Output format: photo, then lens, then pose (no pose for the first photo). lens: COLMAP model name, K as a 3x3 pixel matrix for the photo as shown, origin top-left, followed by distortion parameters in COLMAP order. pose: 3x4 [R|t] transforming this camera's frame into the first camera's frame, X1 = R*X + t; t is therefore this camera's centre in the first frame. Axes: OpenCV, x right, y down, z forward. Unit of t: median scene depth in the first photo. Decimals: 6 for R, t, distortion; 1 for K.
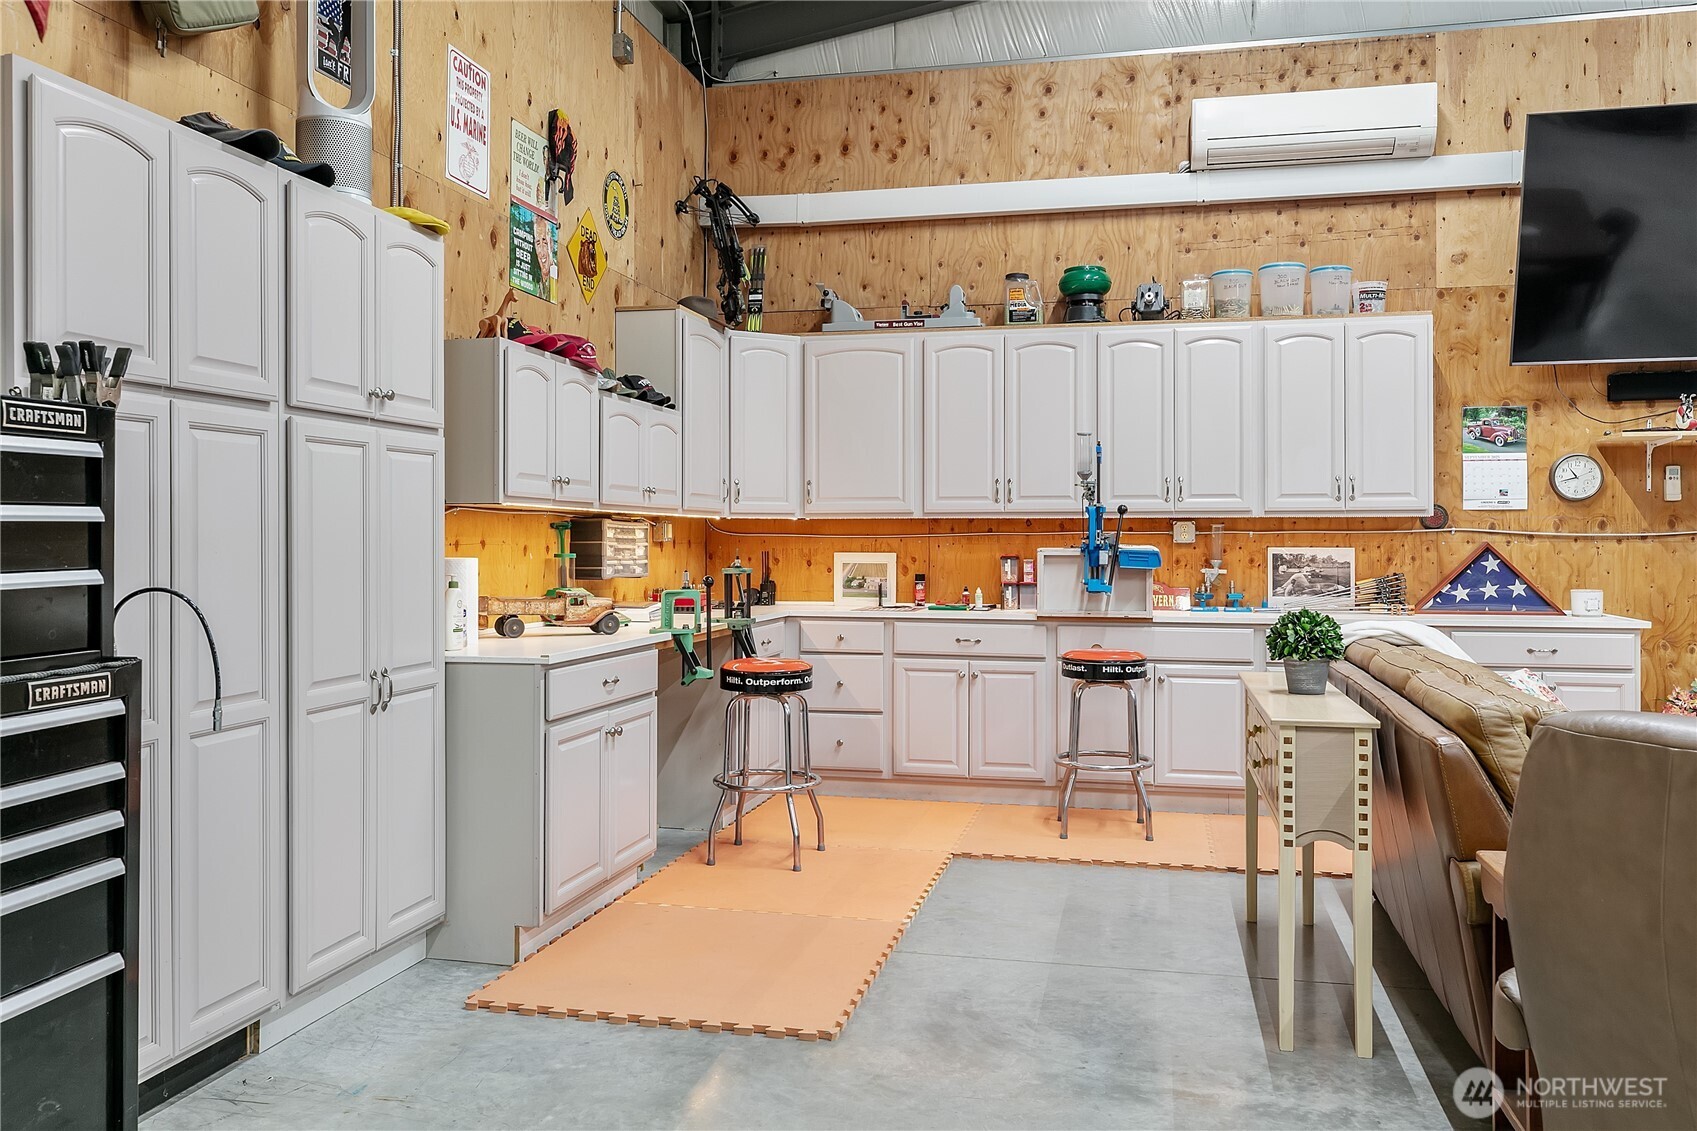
lens RADIAL K [[1365.5, 0, 849.0], [0, 1365.5, 551.8], [0, 0, 1]] dist [-0.003494, 0.006773]
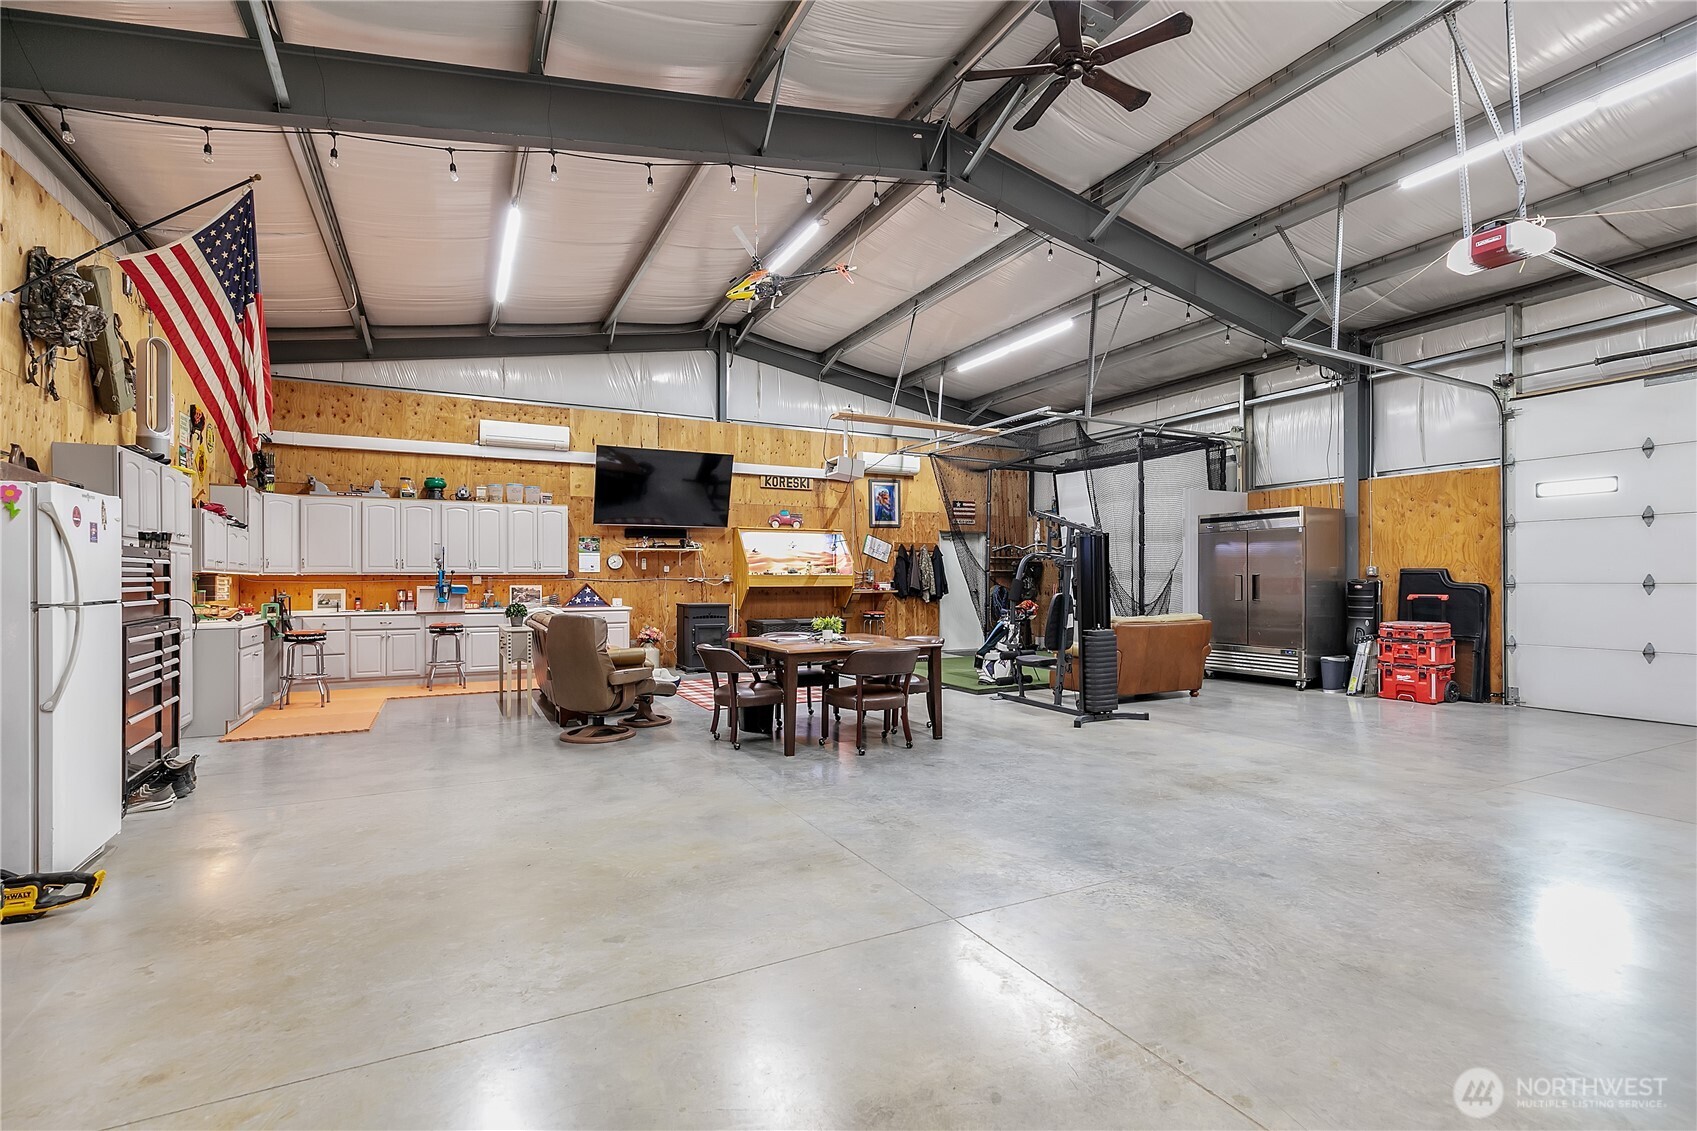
lens RADIAL K [[772.9, 0, 852.0], [0, 772.9, 568.4], [0, 0, 1]] dist [0.001674, -0.000266]
pose [[0.764503, 0.005799, 0.644594, -0.176288], [0.010064, 0.999730, -0.020930, 0.002212], [-0.644541, 0.022488, 0.764239, -0.658906]]
